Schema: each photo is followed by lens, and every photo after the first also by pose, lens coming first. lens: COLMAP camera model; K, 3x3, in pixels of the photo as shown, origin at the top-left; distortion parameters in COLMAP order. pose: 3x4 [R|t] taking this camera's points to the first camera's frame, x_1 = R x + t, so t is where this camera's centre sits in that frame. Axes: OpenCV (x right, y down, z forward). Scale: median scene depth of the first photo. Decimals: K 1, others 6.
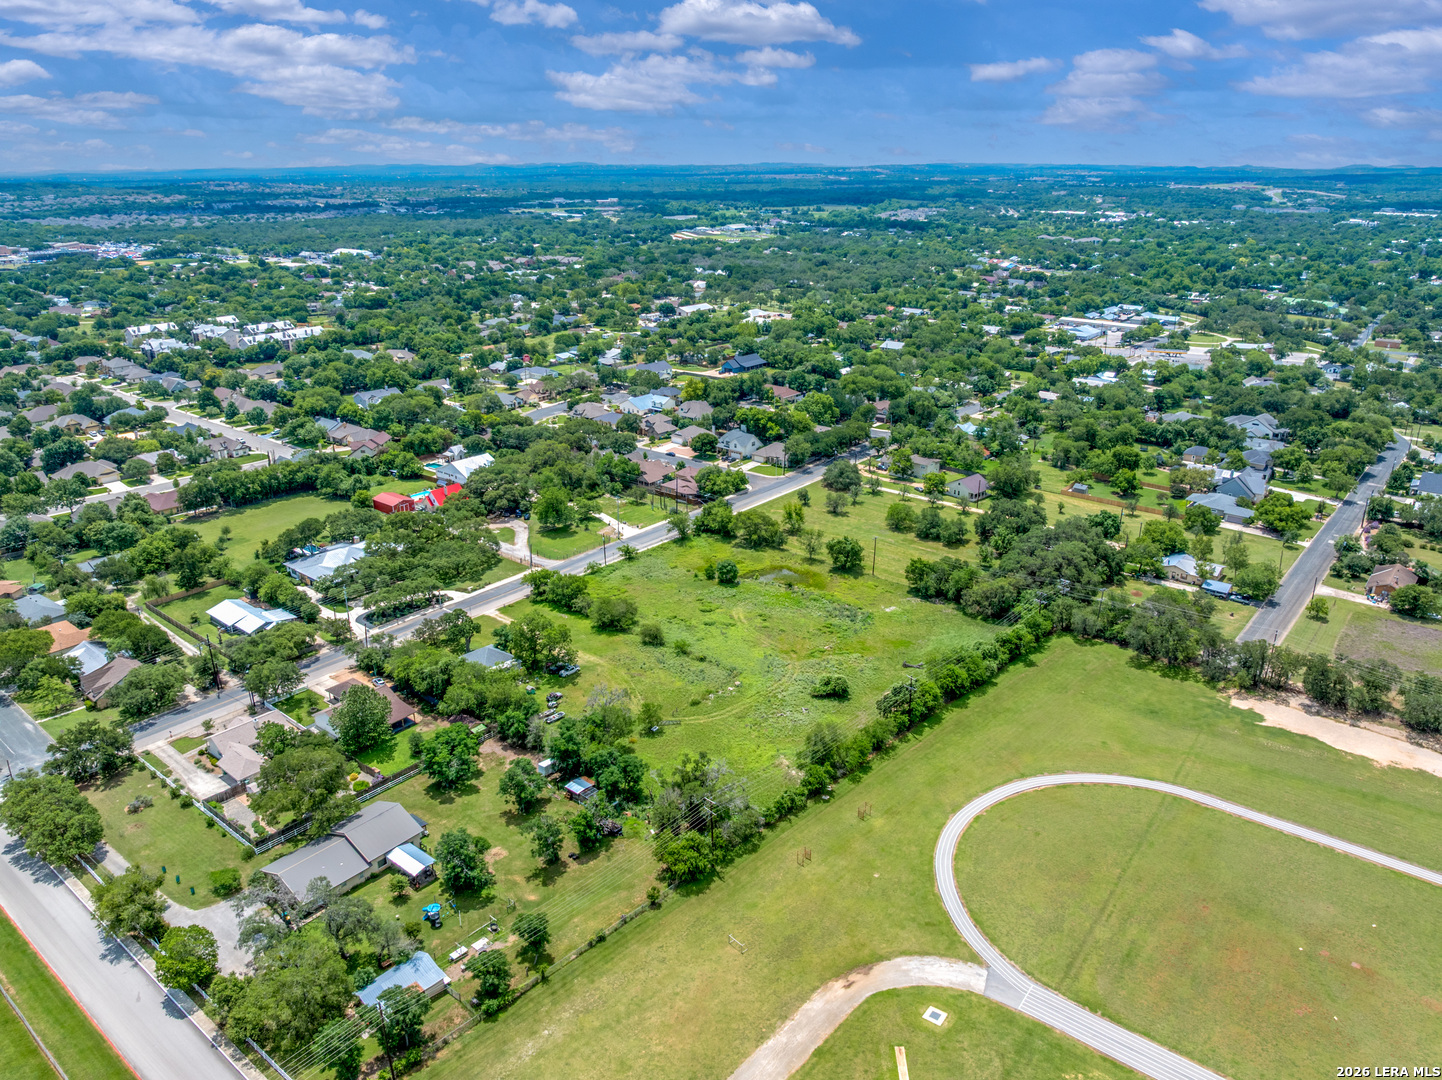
lens RADIAL K [[1010.1, 0, 724.1], [0, 1010.1, 544.6], [0, 0, 1]] dist [-0.030040, -0.005399]
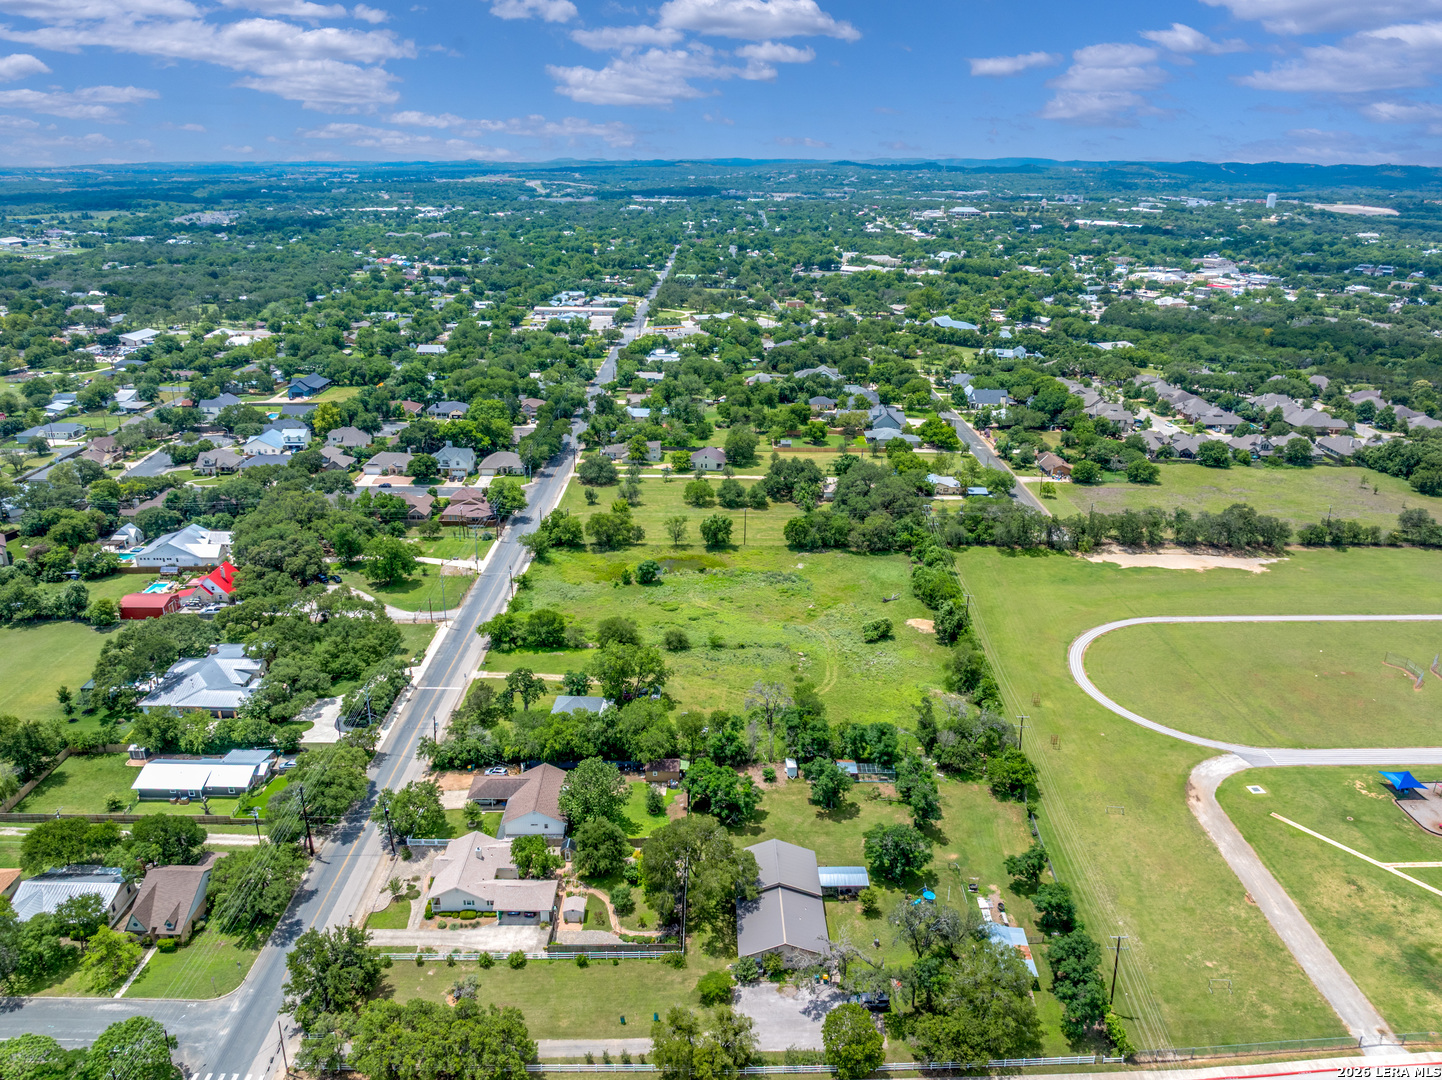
lens RADIAL K [[1023.4, 0, 722.8], [0, 1023.4, 537.6], [0, 0, 1]] dist [-0.037714, 0.000213]
pose [[0.770214, -0.215178, 0.600390, -0.476563], [0.219218, 0.973330, 0.067614, -0.050958], [-0.598927, 0.079539, 0.796844, 0.133071]]
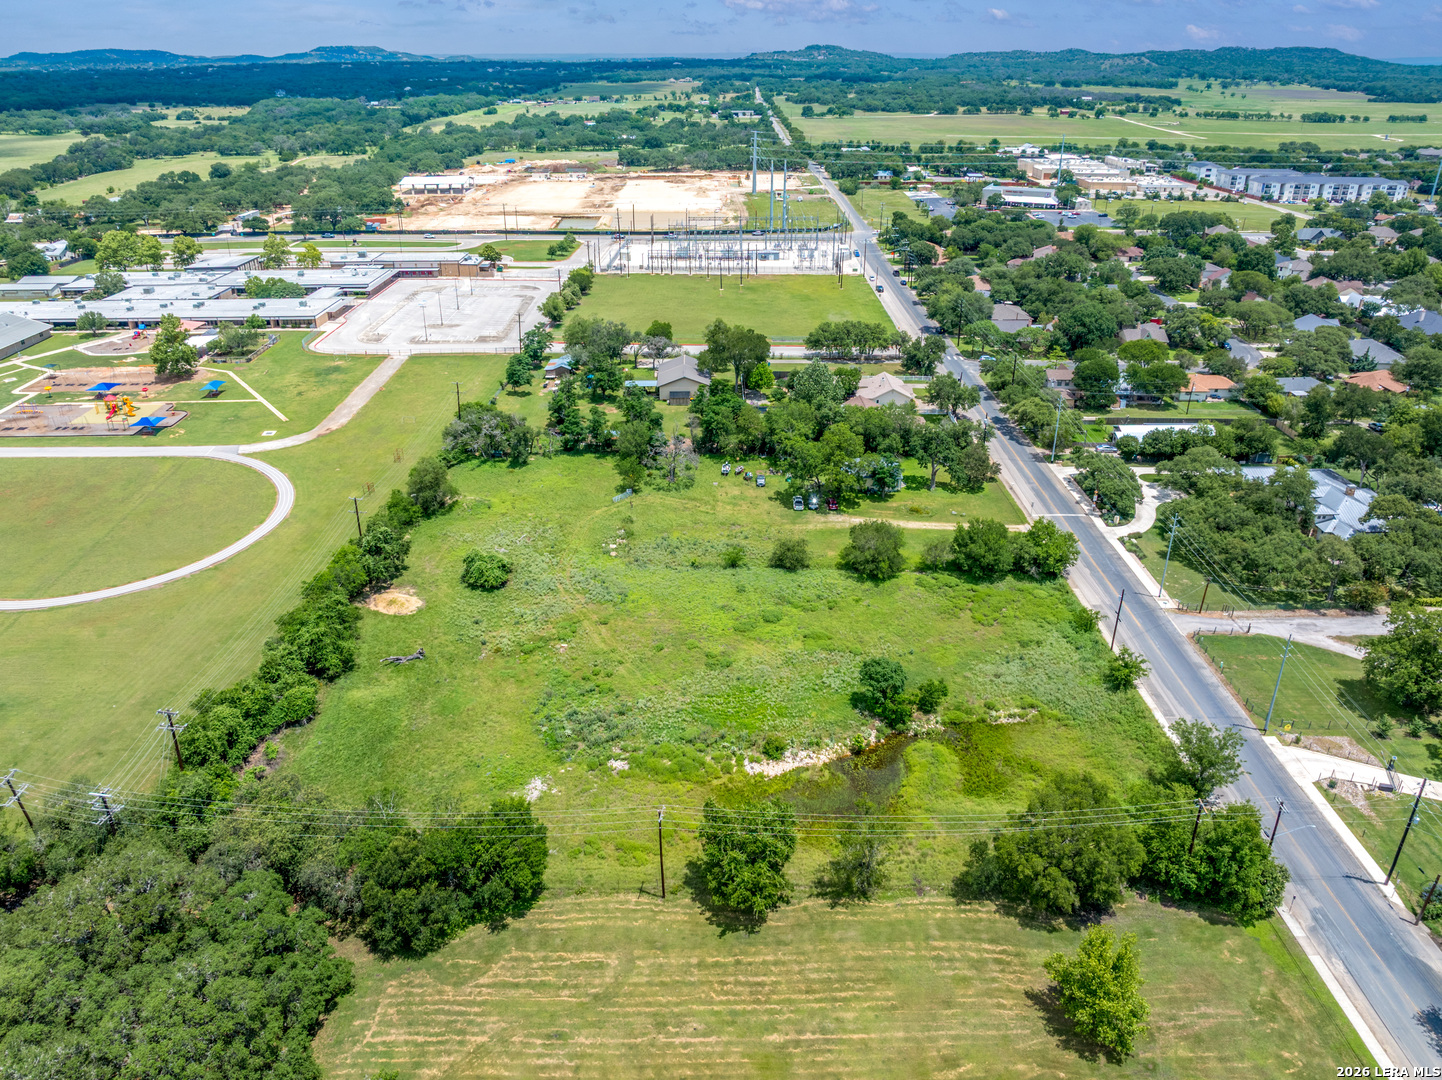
lens RADIAL K [[1030.3, 0, 722.4], [0, 1030.3, 519.0], [0, 0, 1]] dist [-0.043815, 0.005493]
pose [[-0.763948, 0.269247, -0.586421, 0.282662], [-0.230614, 0.734847, 0.637822, -0.280288], [0.602662, 0.622499, -0.499293, 1.013527]]
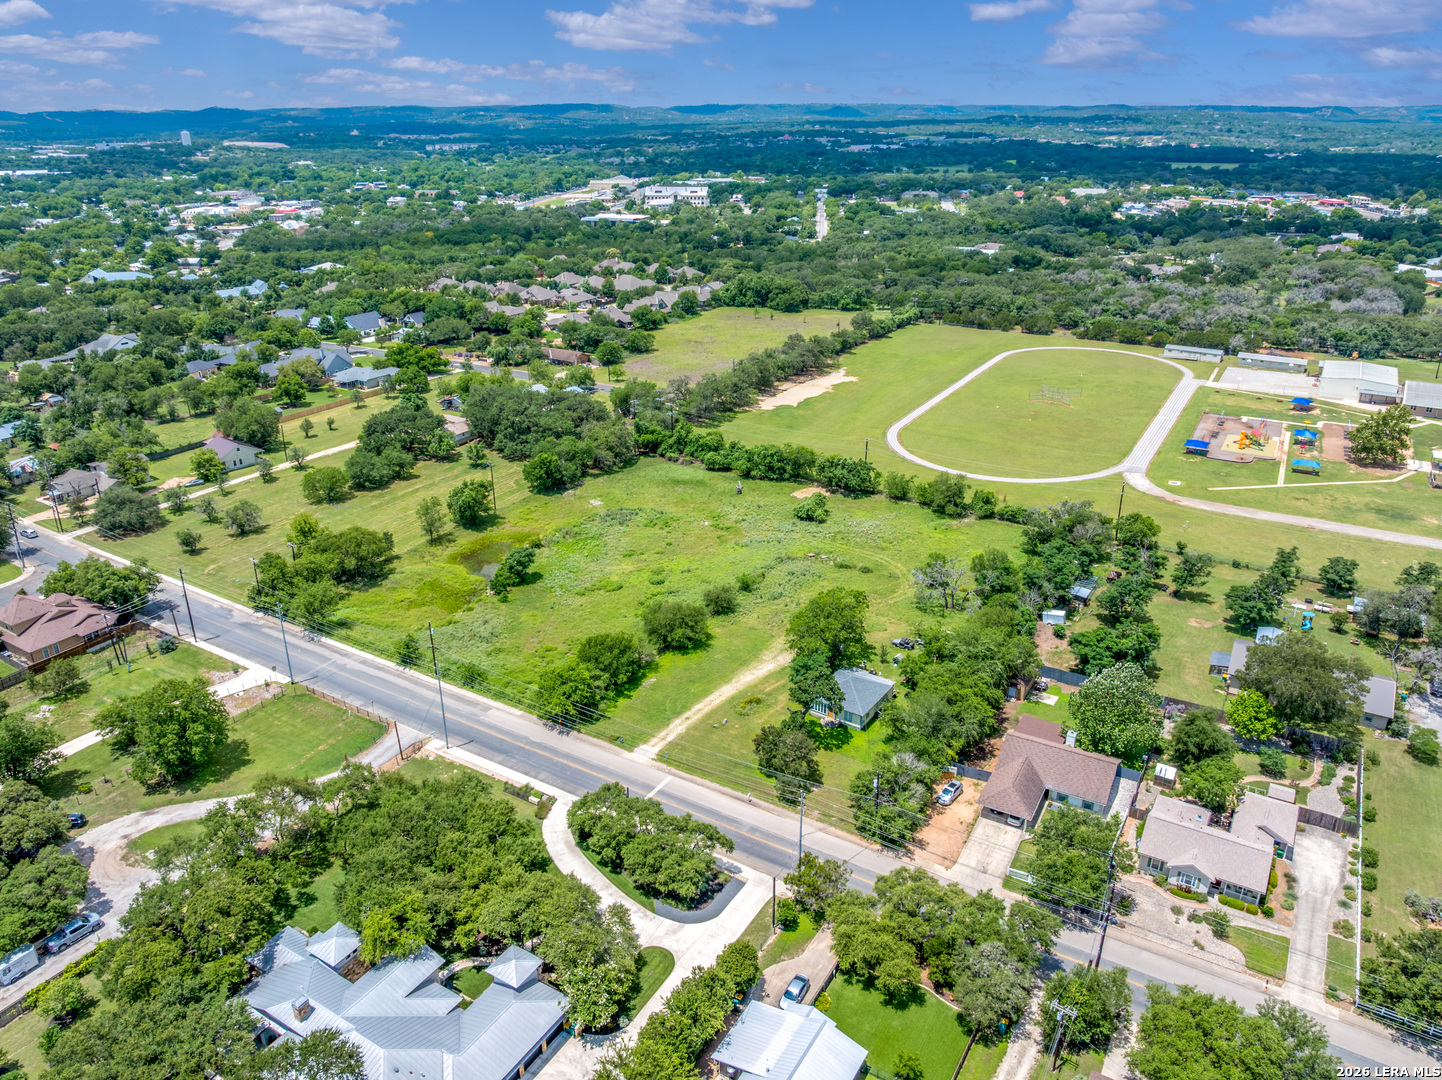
lens RADIAL K [[1016.4, 0, 721.0], [0, 1016.4, 540.0], [0, 0, 1]] dist [-0.026572, -0.022886]
pose [[-0.143646, -0.384608, 0.911835, -0.578730], [0.357713, 0.838913, 0.410202, -0.200698], [-0.922717, 0.385099, 0.017073, 0.753922]]
